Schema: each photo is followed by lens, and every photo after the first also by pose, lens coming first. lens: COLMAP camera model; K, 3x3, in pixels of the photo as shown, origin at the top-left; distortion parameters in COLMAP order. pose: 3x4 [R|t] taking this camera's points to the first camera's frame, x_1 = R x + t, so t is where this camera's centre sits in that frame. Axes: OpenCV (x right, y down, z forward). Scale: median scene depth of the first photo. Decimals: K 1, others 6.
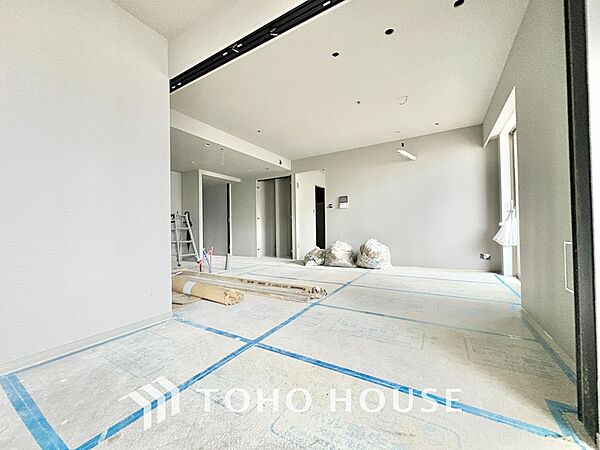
lens RADIAL K [[239.2, 0, 299.1], [0, 239.2, 227.3], [0, 0, 1]] dist [0.000083, -0.000313]
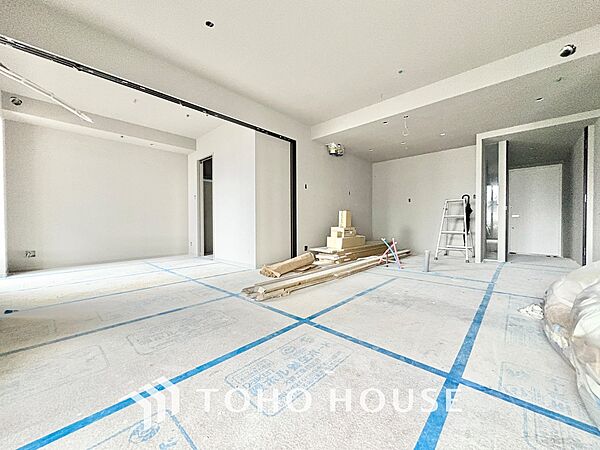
lens RADIAL K [[239.2, 0, 299.5], [0, 239.2, 223.2], [0, 0, 1]] dist [0.000083, -0.000313]
pose [[-0.200950, 0.026578, -0.979241, 1.040338], [0.017353, 0.999572, 0.023568, 0.008207], [0.979448, -0.012257, -0.201326, 1.575552]]
